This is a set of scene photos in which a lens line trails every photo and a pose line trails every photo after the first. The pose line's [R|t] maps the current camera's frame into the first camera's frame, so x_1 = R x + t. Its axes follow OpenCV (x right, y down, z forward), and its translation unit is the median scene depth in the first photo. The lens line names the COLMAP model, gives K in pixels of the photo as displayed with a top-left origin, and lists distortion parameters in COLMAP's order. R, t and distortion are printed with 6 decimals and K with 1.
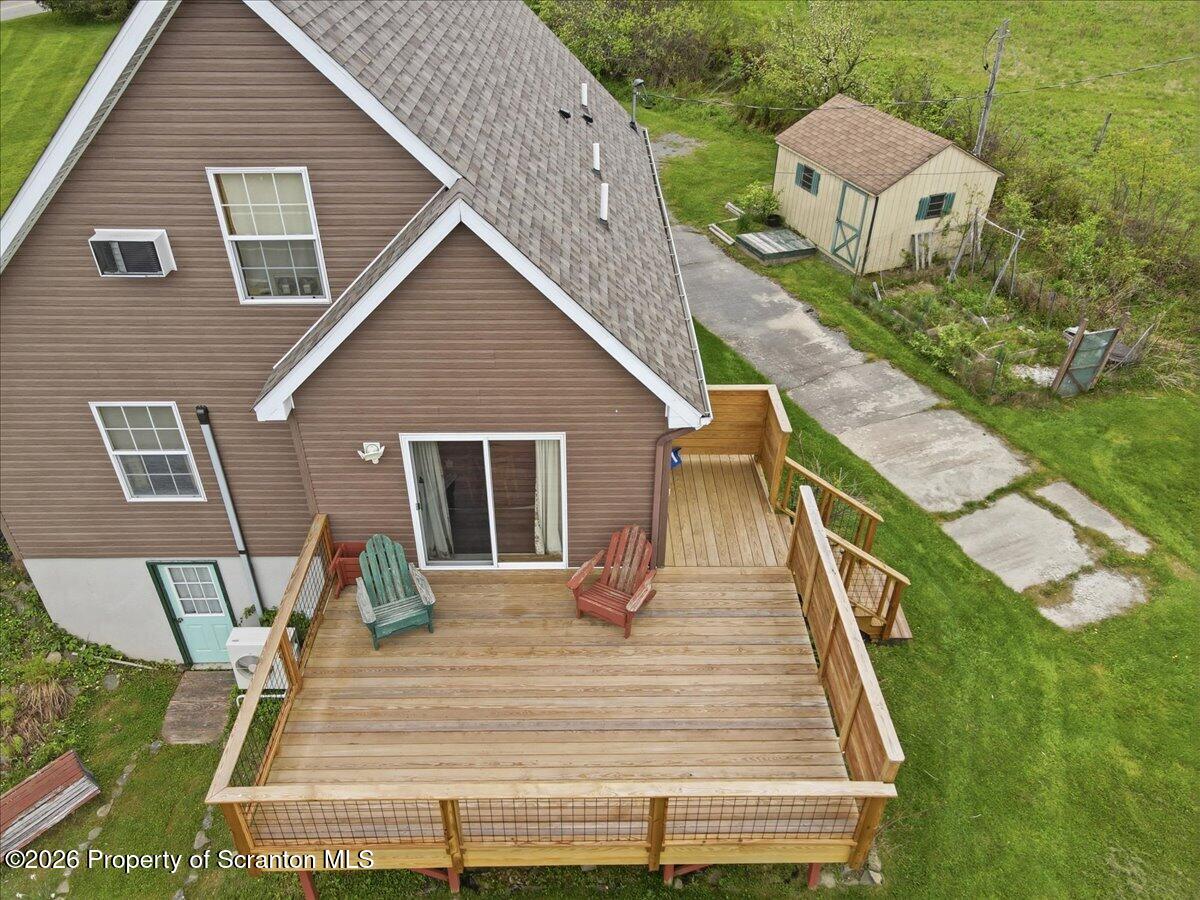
lens RADIAL K [[887.1, 0, 592.4], [0, 887.1, 451.0], [0, 0, 1]] dist [-0.001966, 0.053605]
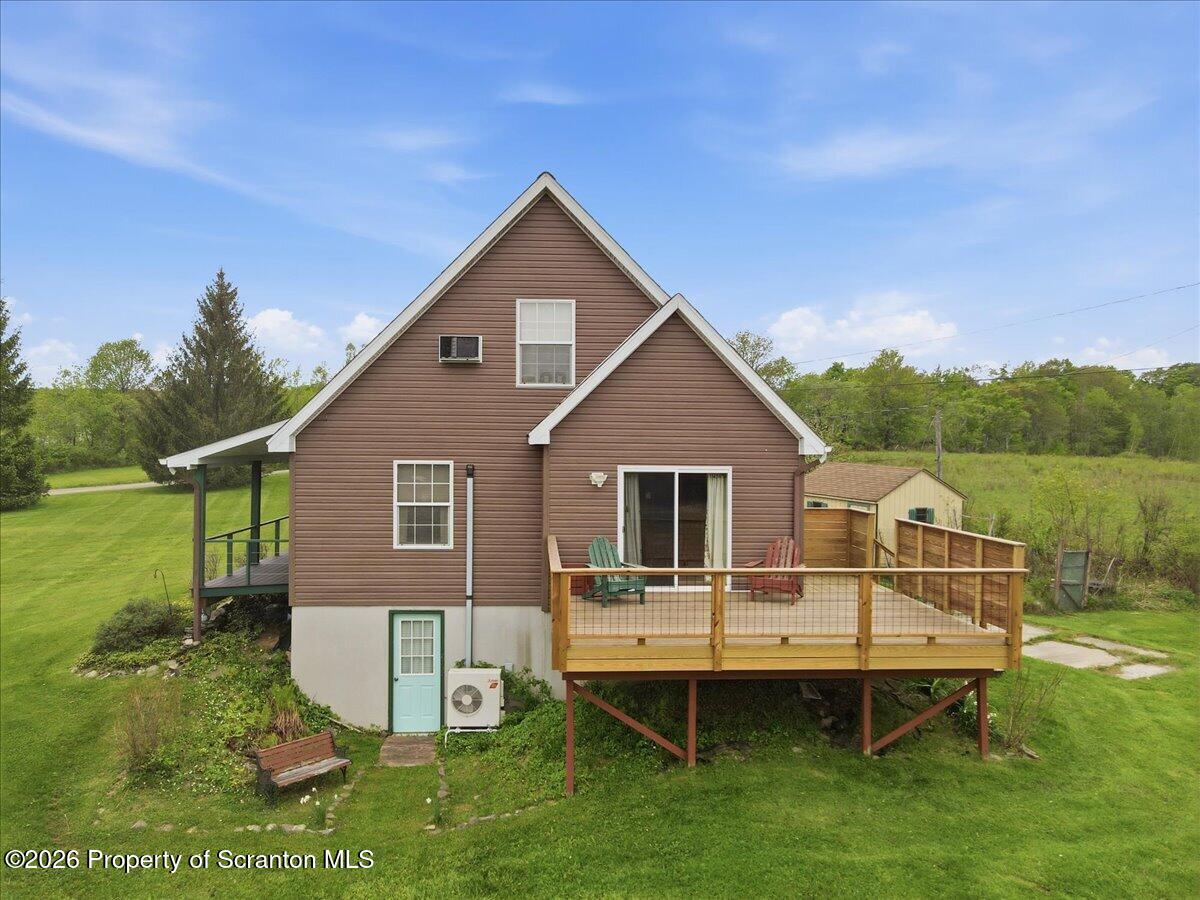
lens RADIAL K [[887.1, 0, 592.4], [0, 887.1, 451.0], [0, 0, 1]] dist [-0.001966, 0.053605]
pose [[0.998756, 0.005145, 0.049600, -0.298341], [0.024195, 0.819747, -0.572214, 0.709167], [-0.043603, 0.572703, 0.818603, -0.174668]]
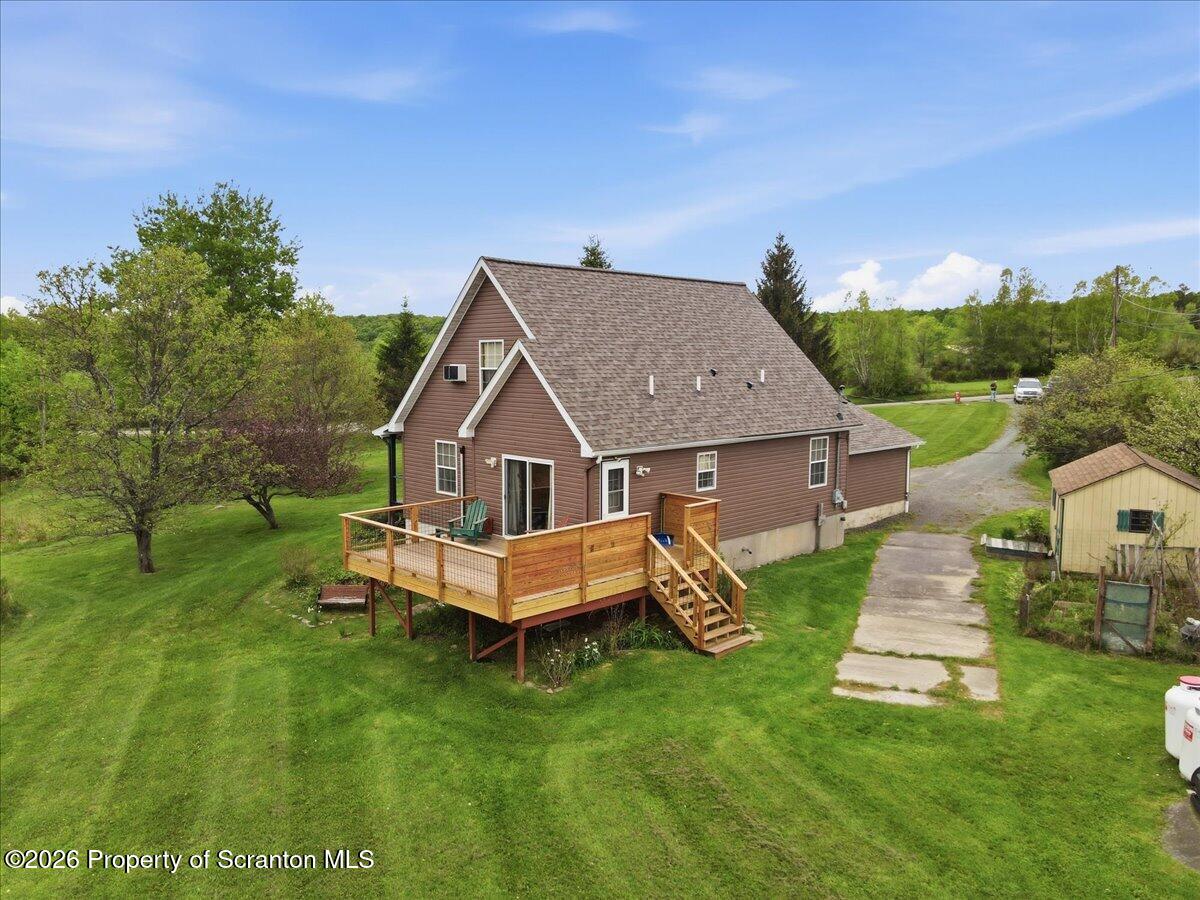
lens RADIAL K [[887.1, 0, 592.4], [0, 887.1, 451.0], [0, 0, 1]] dist [-0.001966, 0.053605]
pose [[0.690367, 0.073687, -0.719697, 1.349823], [-0.414303, 0.855791, -0.309798, 0.500894], [0.593082, 0.512047, 0.621338, -0.199793]]
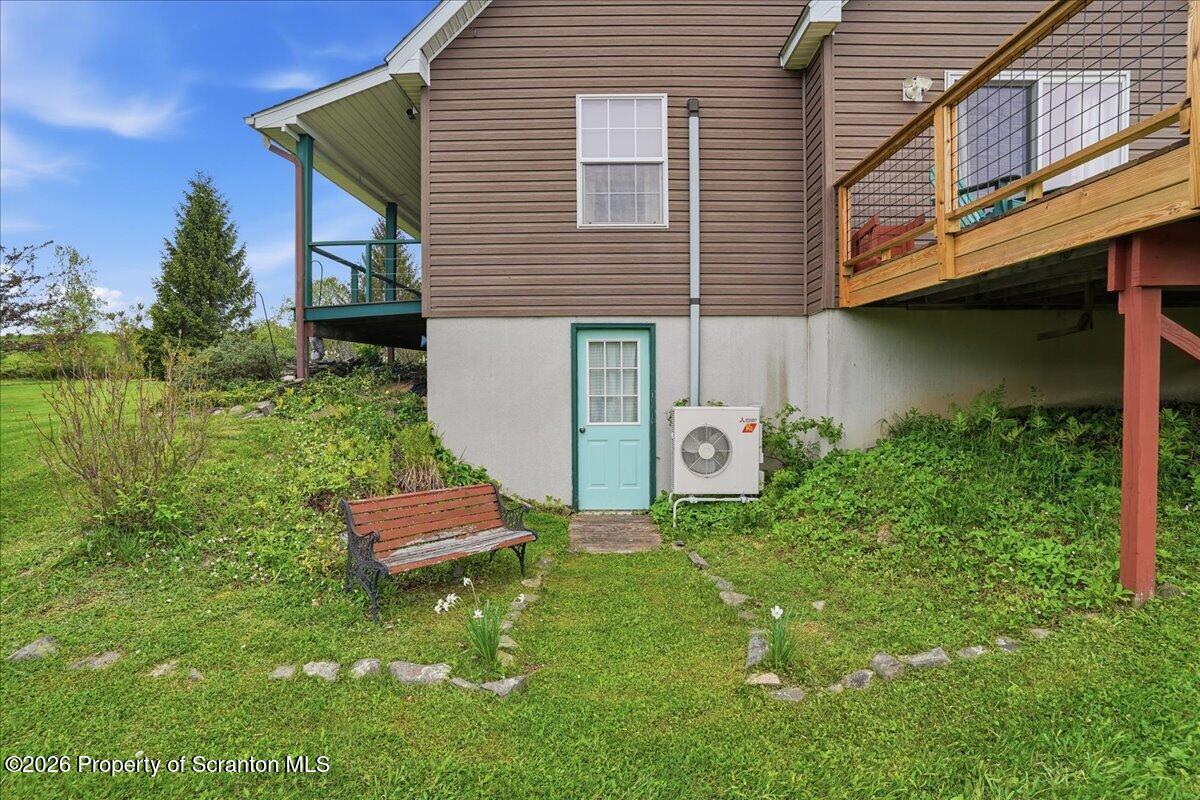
lens RADIAL K [[596.6, 0, 600.0], [0, 596.6, 400.0], [0, 0, 1]] dist [-0.077694, 0.039484]
pose [[0.999742, -0.003801, -0.022414, -0.495937], [-0.008963, 0.840166, -0.542255, 0.514036], [0.020892, 0.542316, 0.839915, 0.619851]]
